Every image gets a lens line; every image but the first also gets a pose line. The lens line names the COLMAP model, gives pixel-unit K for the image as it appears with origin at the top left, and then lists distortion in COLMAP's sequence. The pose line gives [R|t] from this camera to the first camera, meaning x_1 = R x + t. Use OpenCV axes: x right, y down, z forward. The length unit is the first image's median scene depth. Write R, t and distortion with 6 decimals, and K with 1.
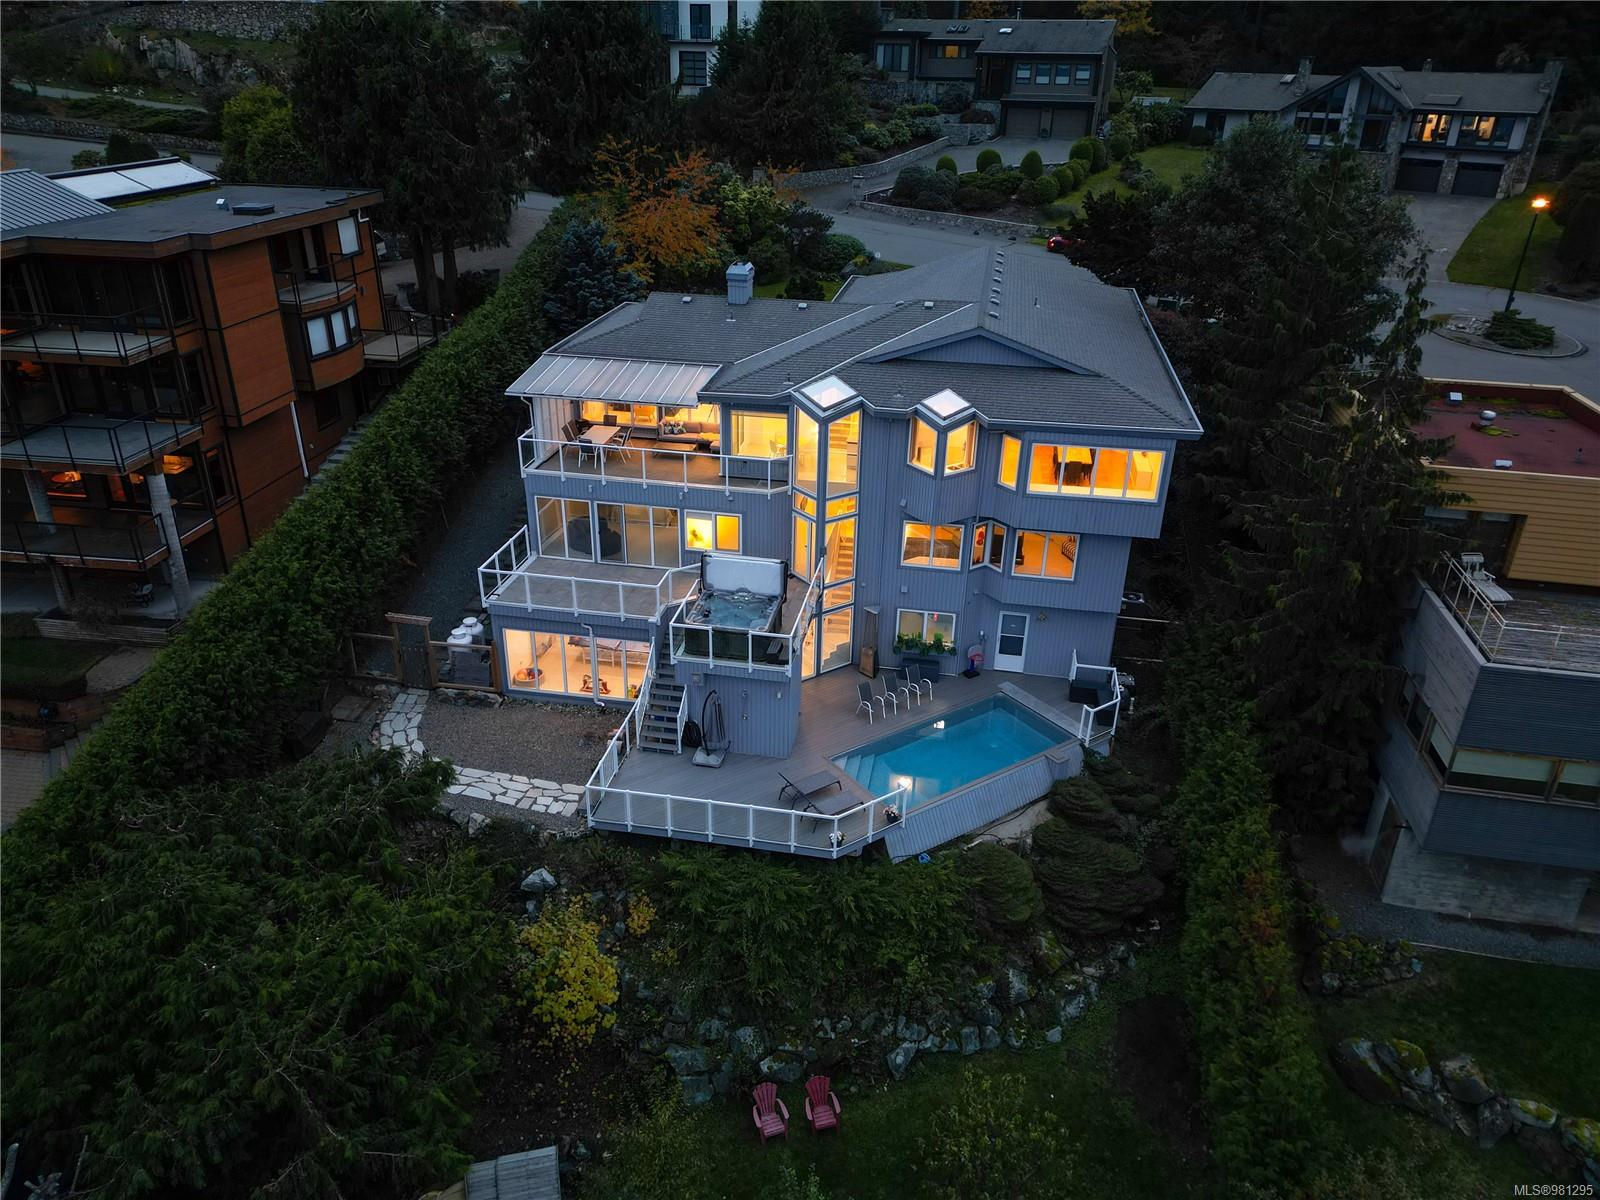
lens RADIAL K [[1112.3, 0, 800.6], [0, 1112.3, 588.1], [0, 0, 1]] dist [0.070497, -0.054536]
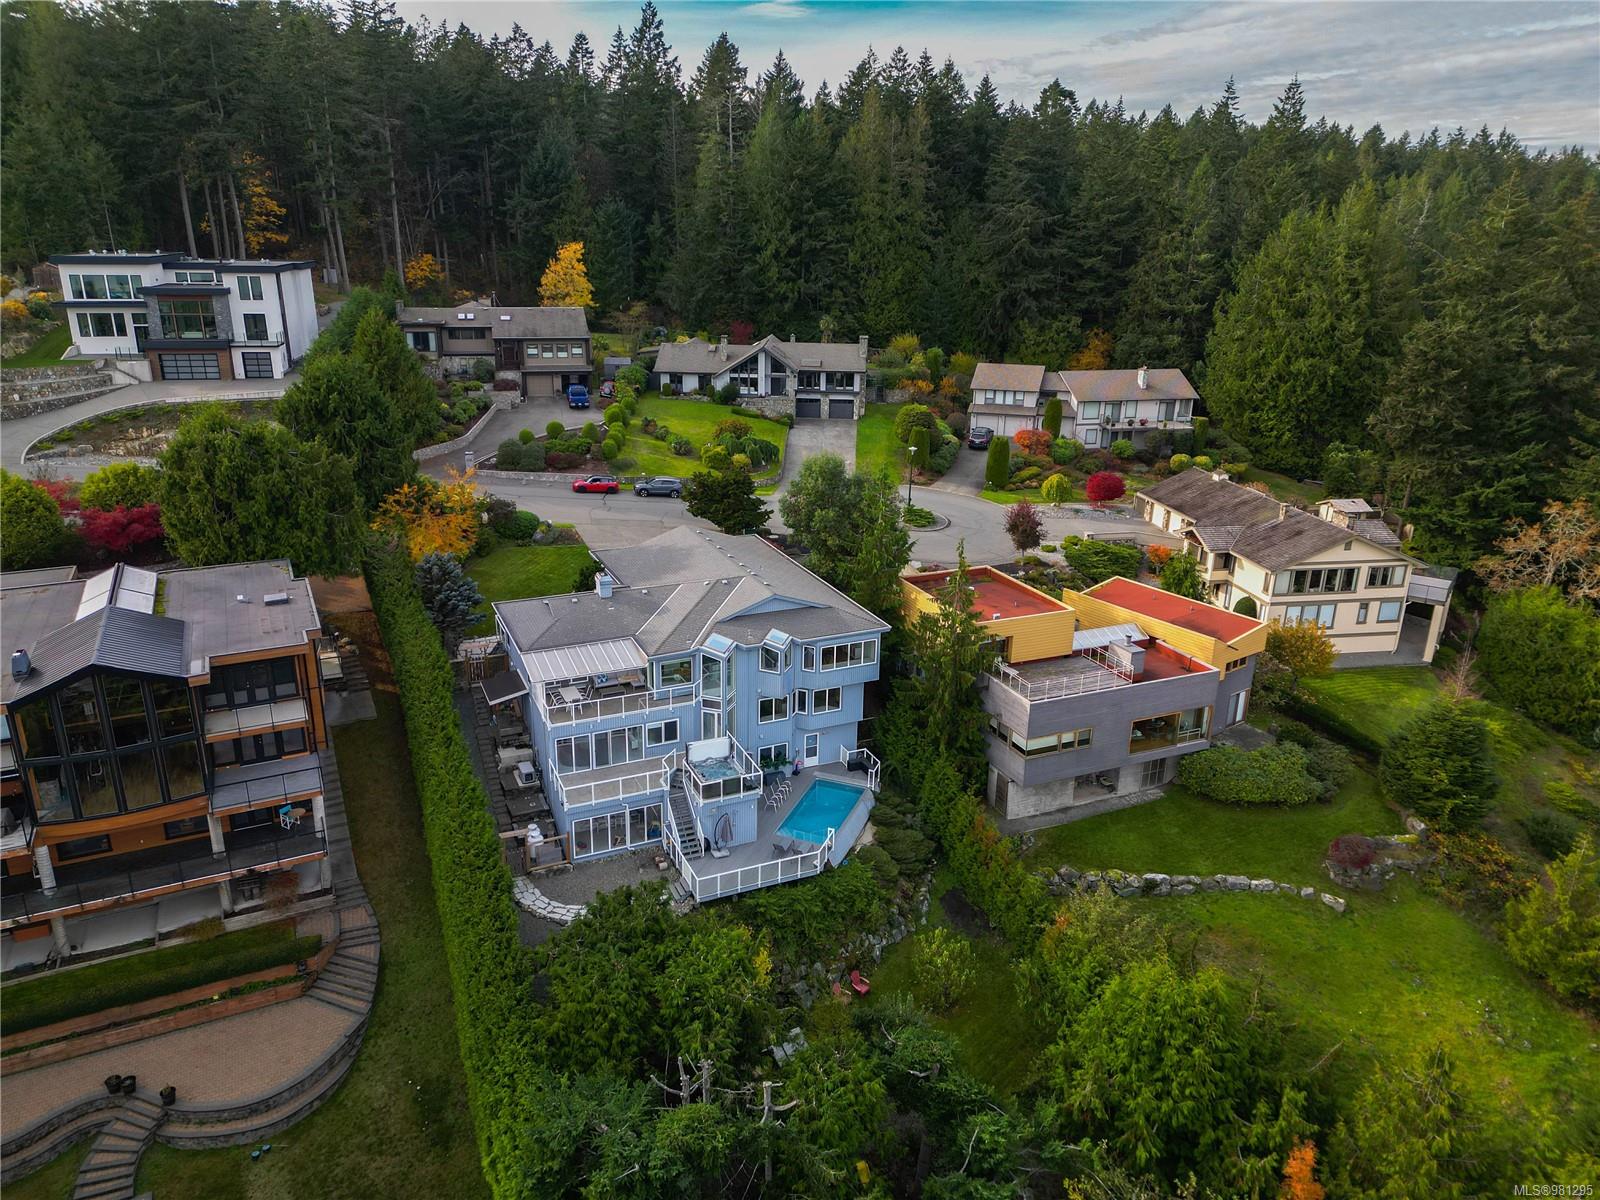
lens RADIAL K [[1112.3, 0, 797.8], [0, 1112.3, 568.5], [0, 0, 1]] dist [0.070497, -0.054536]
pose [[0.830872, -0.175006, 0.528228, -0.859668], [0.241793, 0.968505, -0.059453, -0.159182], [-0.501186, 0.177120, 0.847019, -0.699667]]
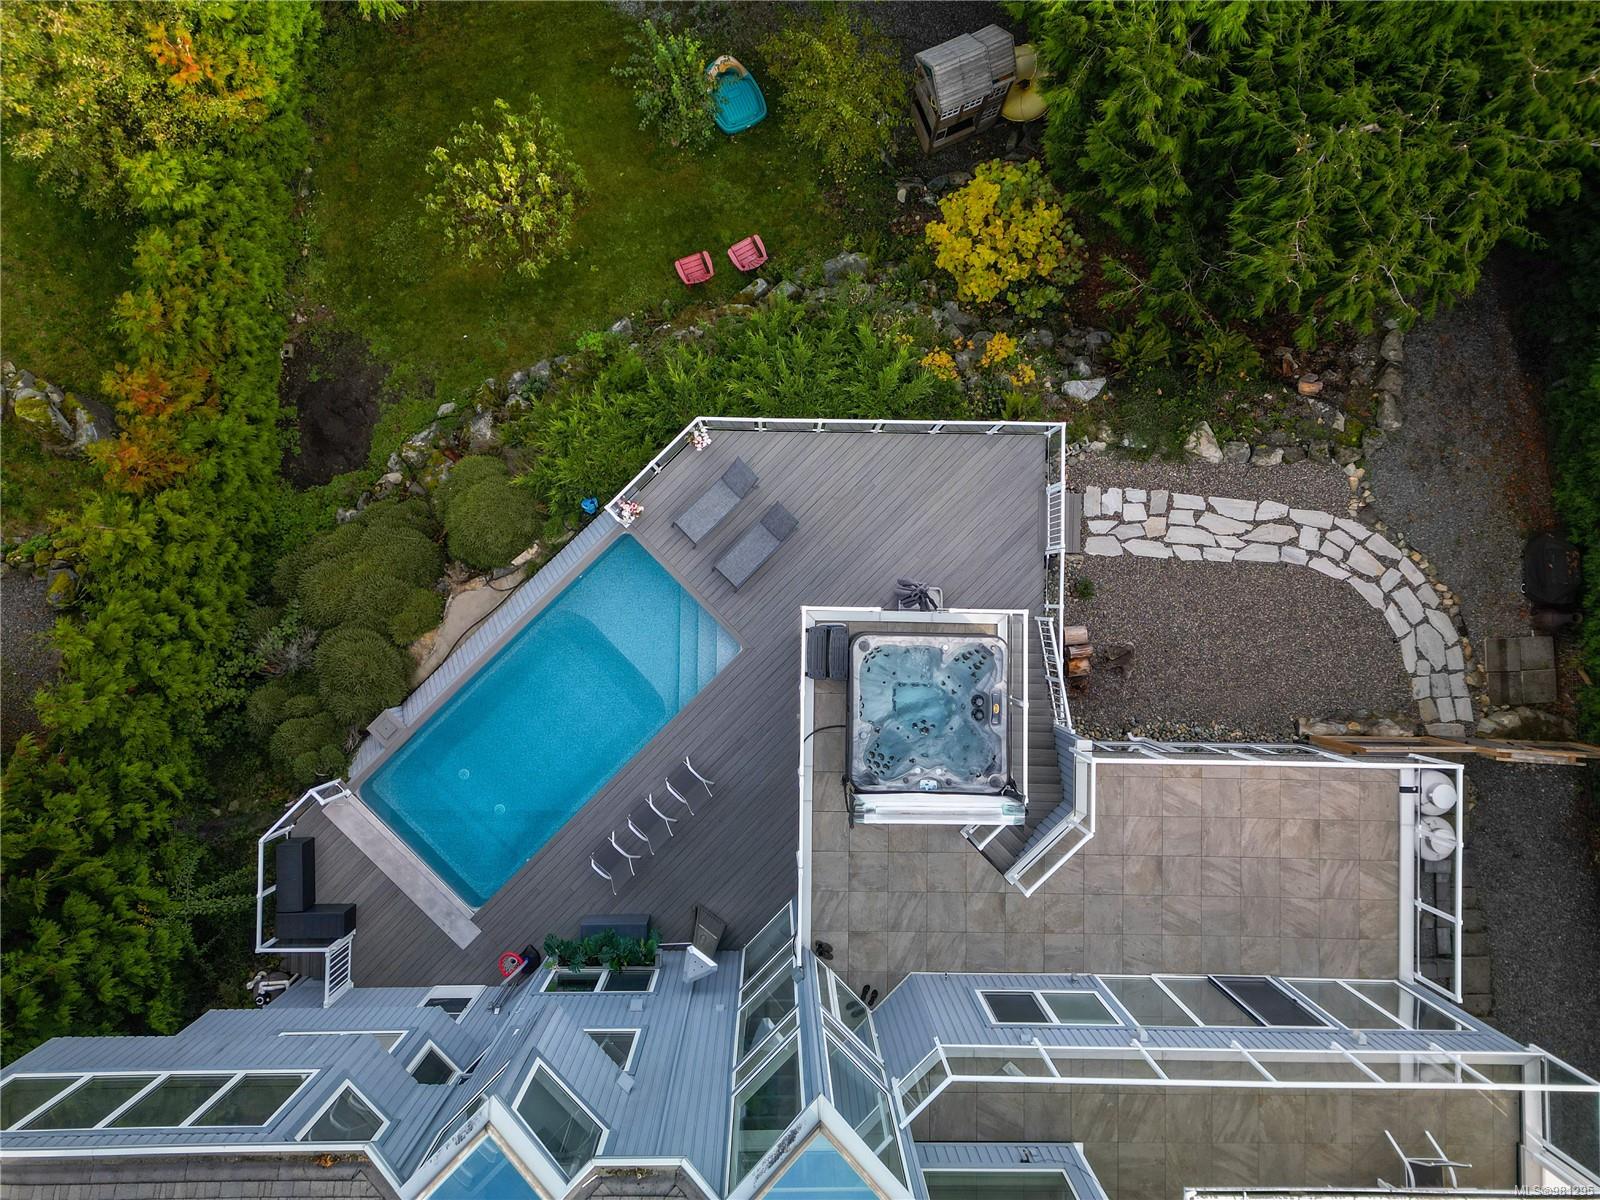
lens RADIAL K [[1112.3, 0, 803.2], [0, 1112.3, 592.6], [0, 0, 1]] dist [0.070497, -0.054536]
pose [[-0.985435, 0.163088, -0.048168, 0.015693], [-0.113326, -0.418629, 0.901059, -0.422513], [0.126787, 0.893394, 0.431014, 0.696462]]
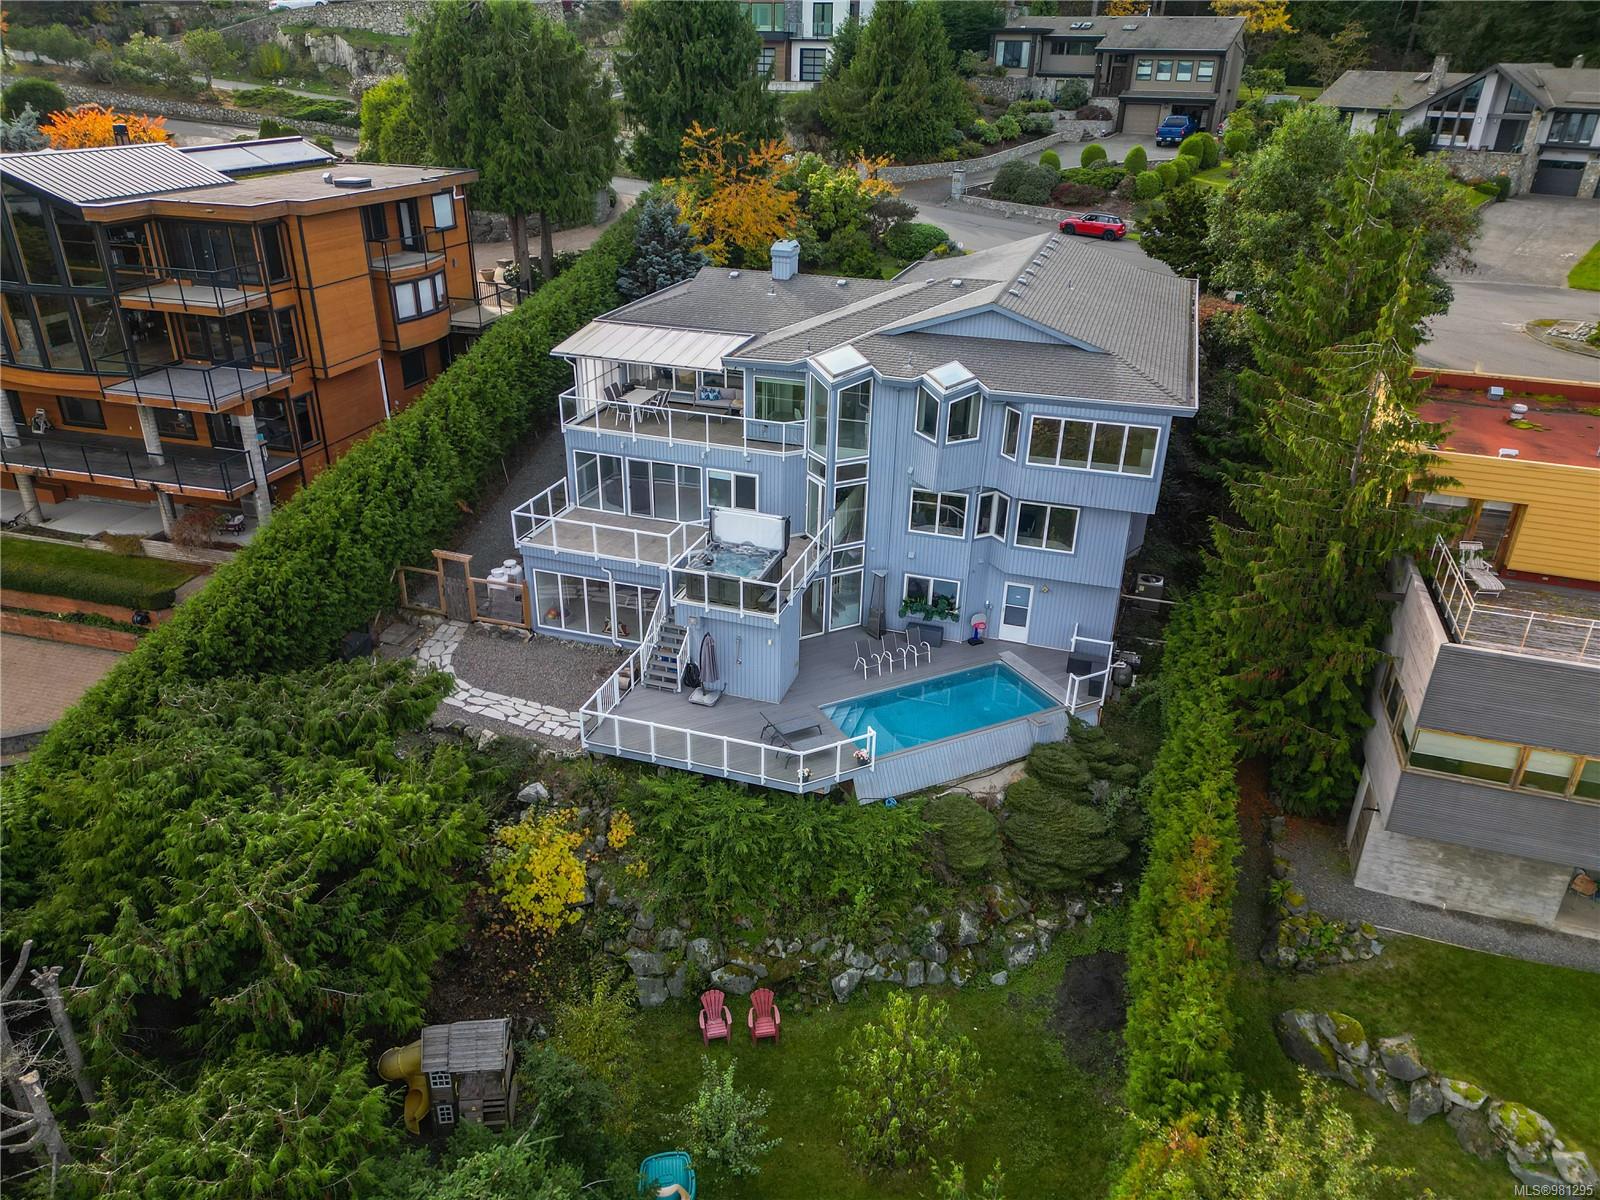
lens RADIAL K [[1112.3, 0, 803.6], [0, 1112.3, 587.7], [0, 0, 1]] dist [0.070497, -0.054536]
pose [[0.991569, 0.057771, -0.115993, 0.128300], [-0.058134, 0.998309, 0.000253, 0.041200], [0.115812, 0.006492, 0.993250, -0.048090]]
